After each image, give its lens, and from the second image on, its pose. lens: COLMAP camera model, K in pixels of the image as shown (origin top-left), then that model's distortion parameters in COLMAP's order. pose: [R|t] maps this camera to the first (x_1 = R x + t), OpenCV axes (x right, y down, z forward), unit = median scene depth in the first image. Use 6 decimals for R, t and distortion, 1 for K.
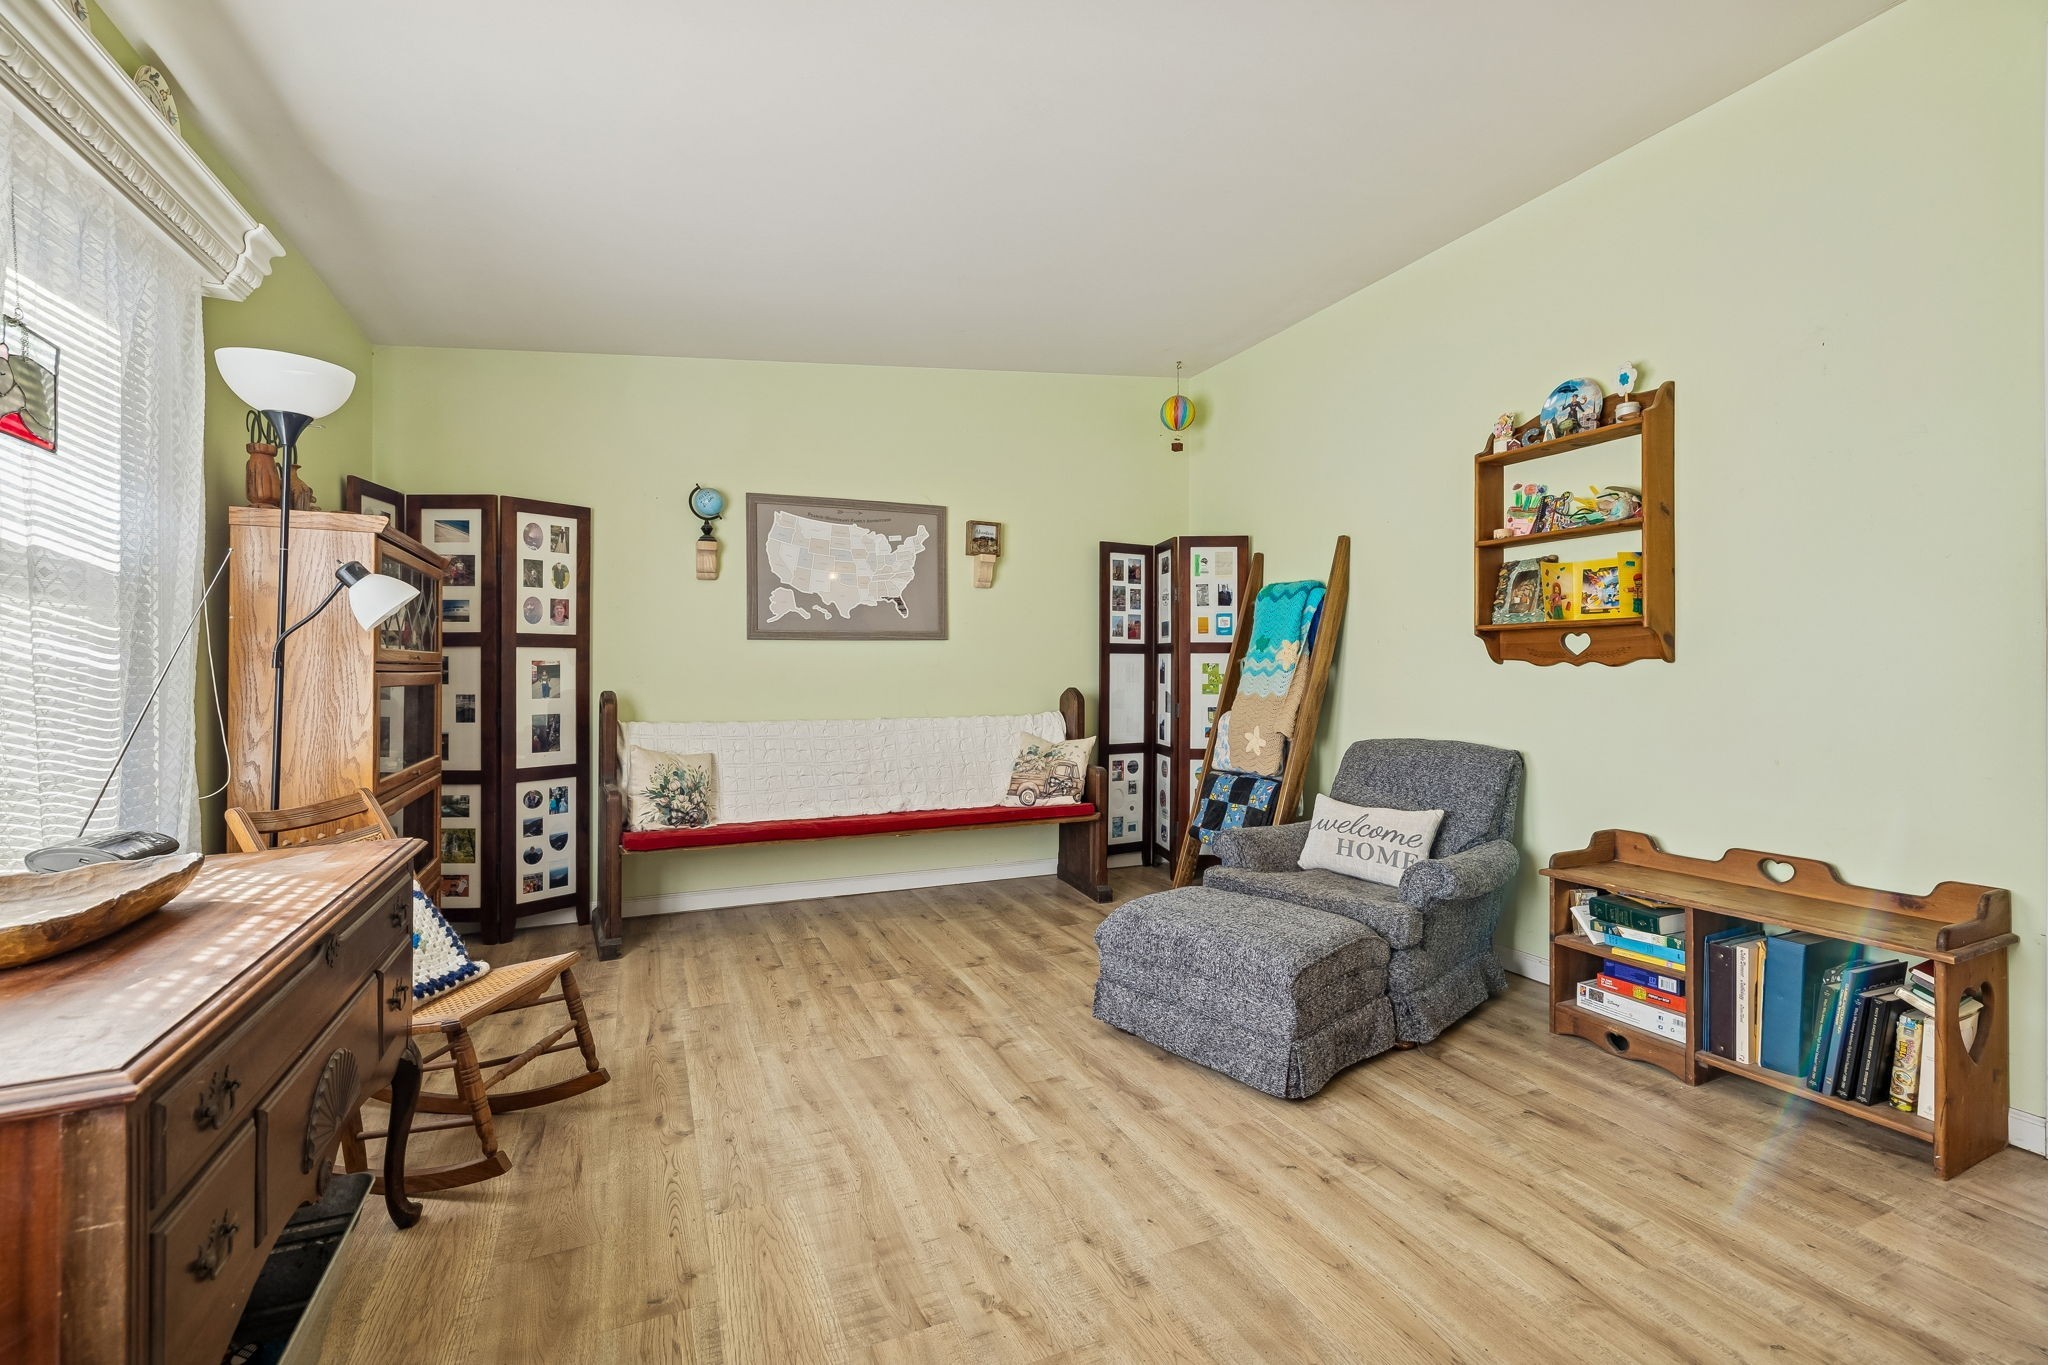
lens RADIAL K [[850.4, 0, 1013.2], [0, 850.4, 676.6], [0, 0, 1]] dist [-0.000156, 0.000191]
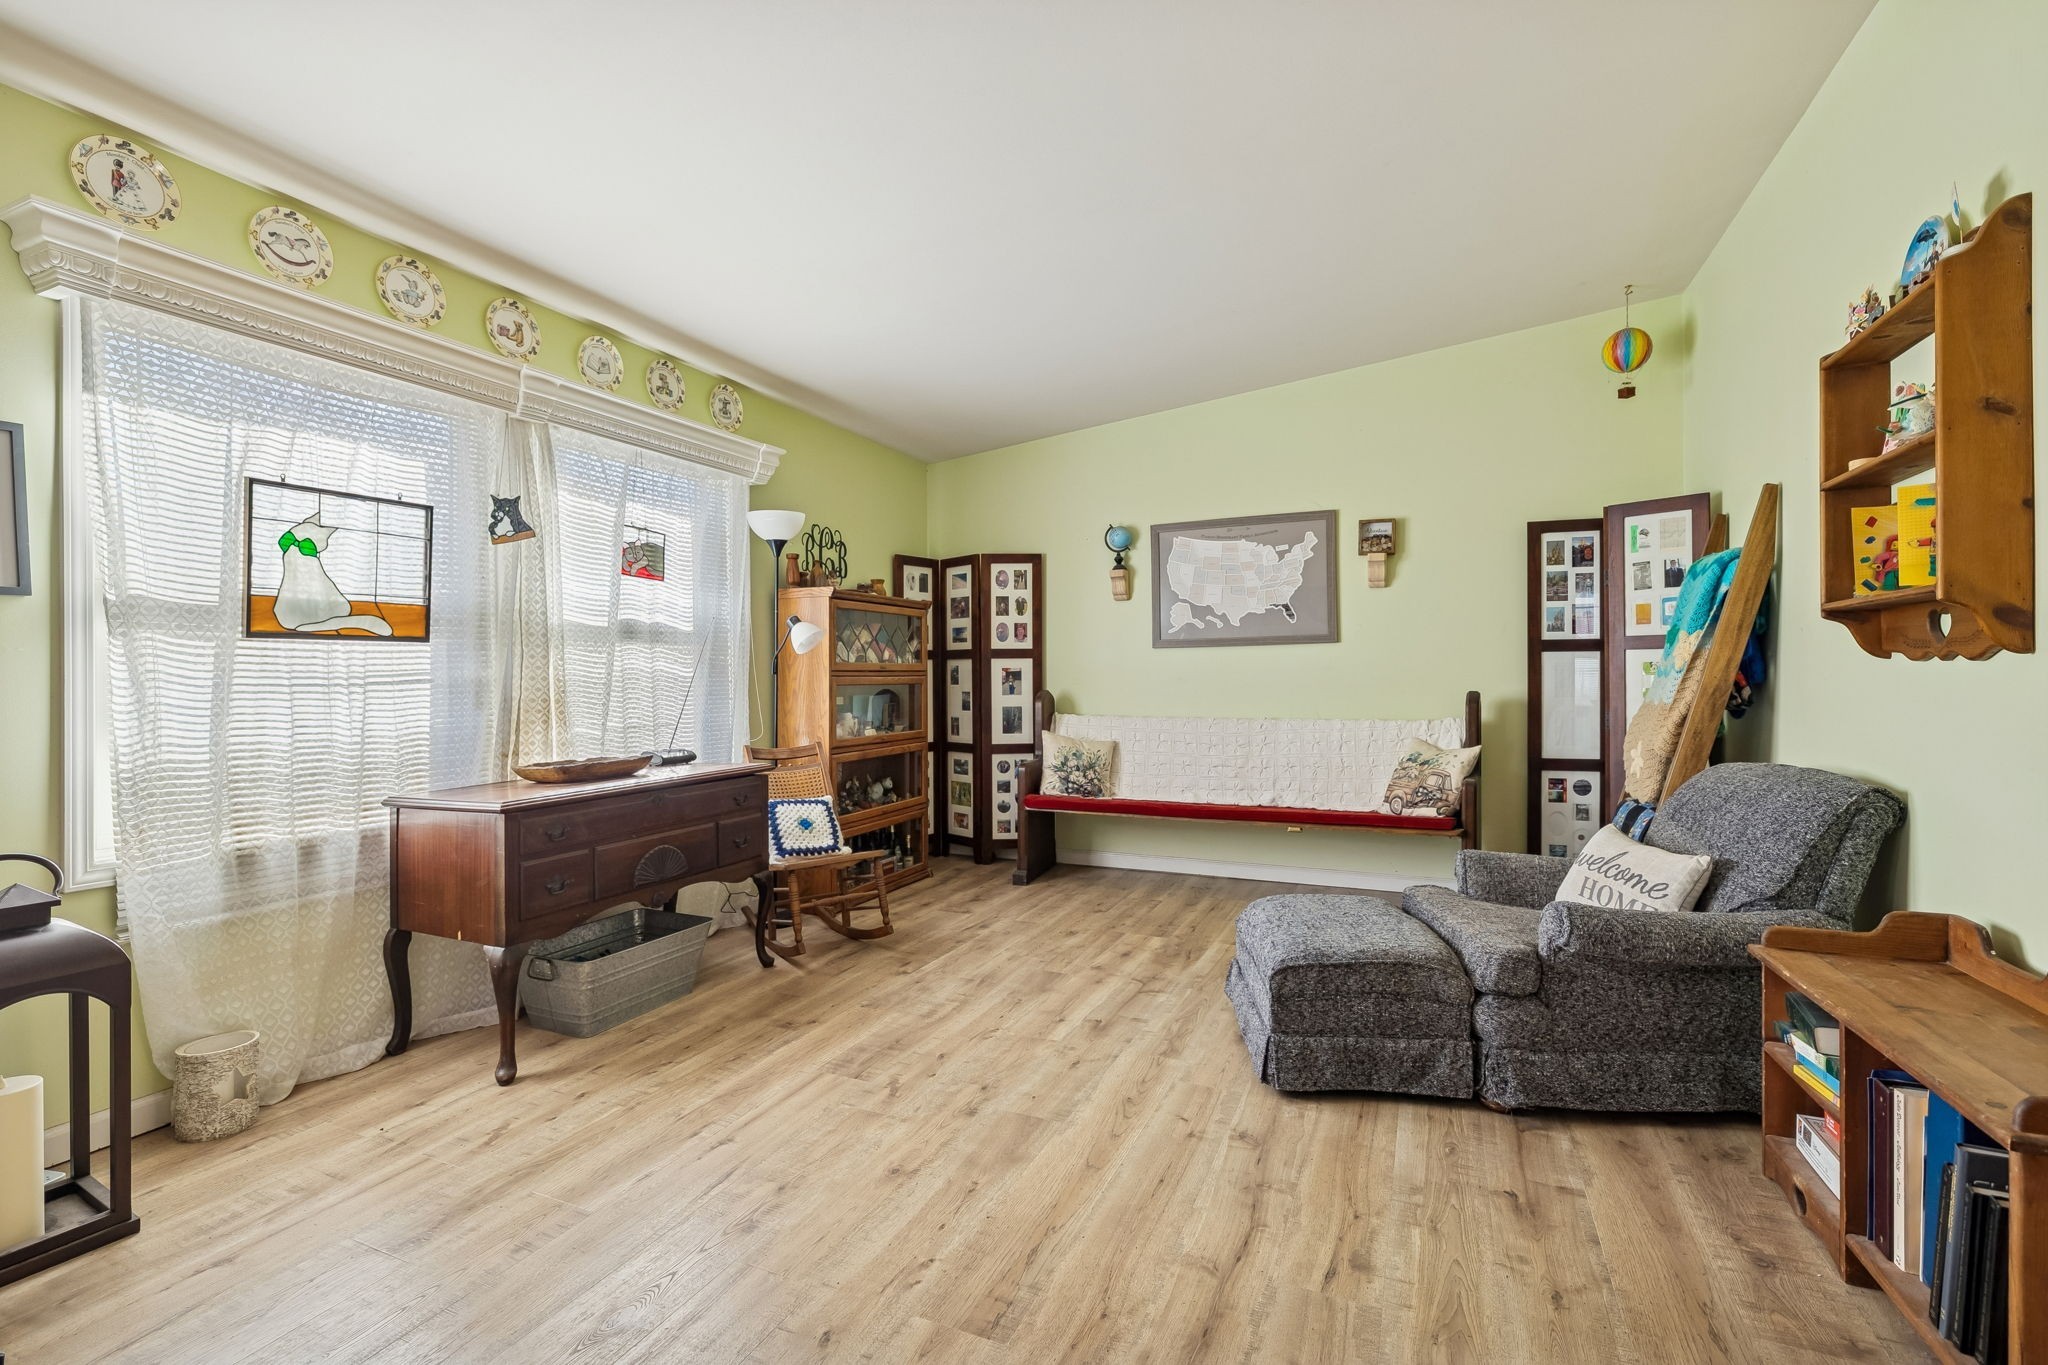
lens RADIAL K [[850.4, 0, 1010.3], [0, 850.4, 680.2], [0, 0, 1]] dist [-0.000156, 0.000191]
pose [[0.696065, -0.000360, -0.717979, 0.453731], [0.000160, 1.000000, -0.000347, 0.002040], [0.717979, 0.000127, 0.696065, 0.030438]]
